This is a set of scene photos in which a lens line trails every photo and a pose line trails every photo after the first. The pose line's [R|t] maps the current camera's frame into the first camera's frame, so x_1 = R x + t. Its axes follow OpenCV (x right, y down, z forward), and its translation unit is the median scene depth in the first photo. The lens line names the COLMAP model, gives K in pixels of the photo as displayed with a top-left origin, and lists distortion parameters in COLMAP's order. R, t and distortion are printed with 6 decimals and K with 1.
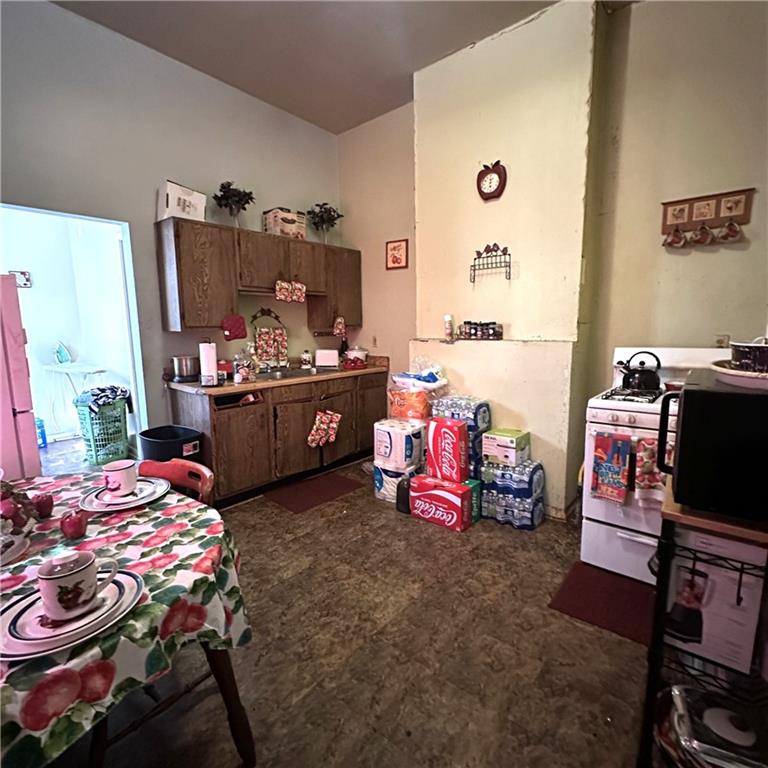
lens RADIAL K [[411.2, 0, 385.0], [0, 411.2, 383.4], [0, 0, 1]] dist [-0.001447, -0.000826]
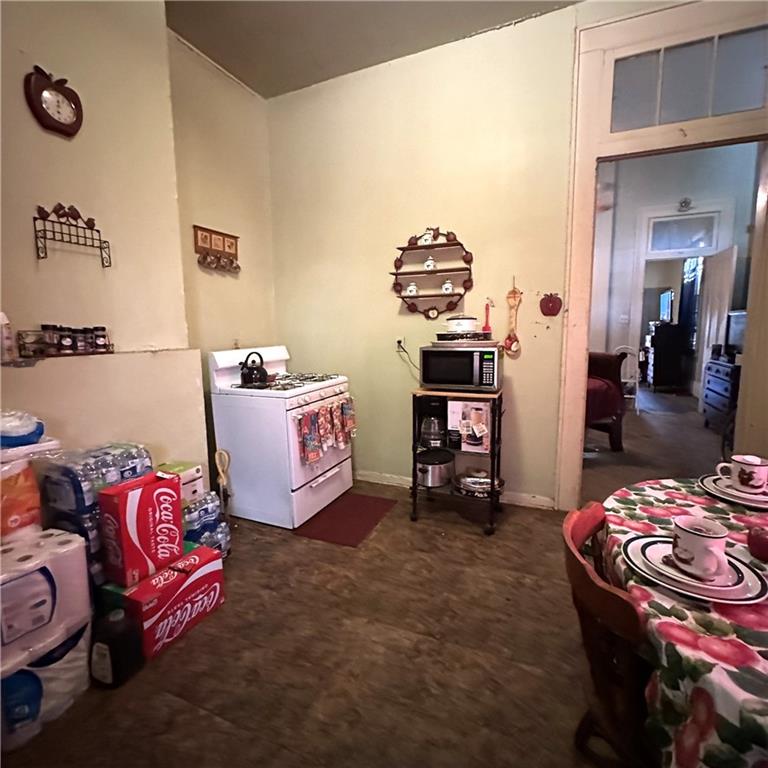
lens RADIAL K [[411.2, 0, 385.1], [0, 411.2, 383.6], [0, 0, 1]] dist [-0.001447, -0.000826]
pose [[-0.281937, -0.108455, 0.953283, -0.667962], [0.156787, 0.975026, 0.157299, -0.117823], [-0.946536, 0.193811, -0.257891, 0.967428]]
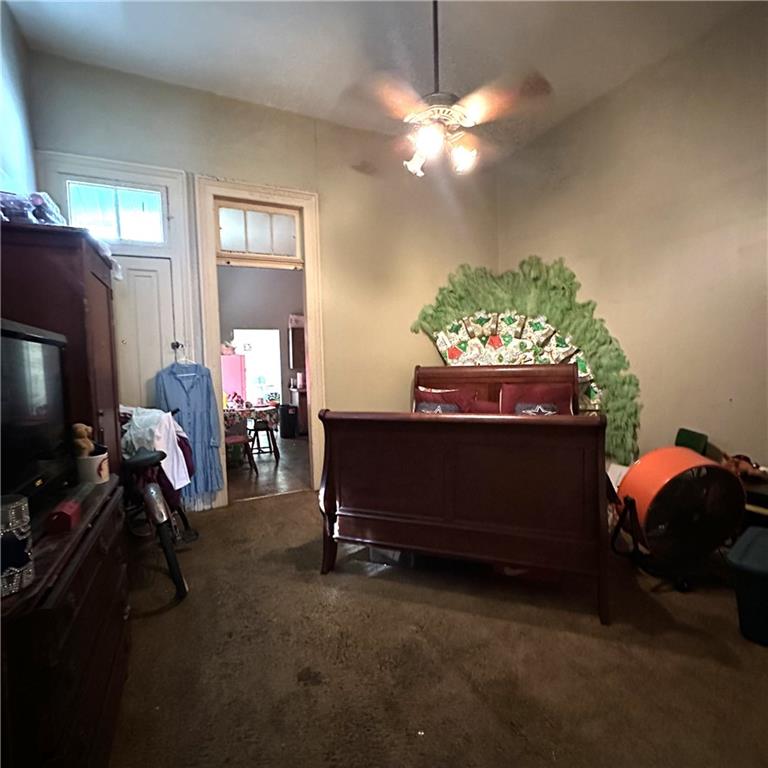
lens RADIAL K [[411.2, 0, 383.5], [0, 411.2, 385.7], [0, 0, 1]] dist [-0.001447, -0.000826]
pose [[0.917634, -0.001801, -0.397422, 0.632799], [-0.029223, 0.996977, -0.071993, 0.091033], [0.396350, 0.077677, 0.914808, -0.688155]]
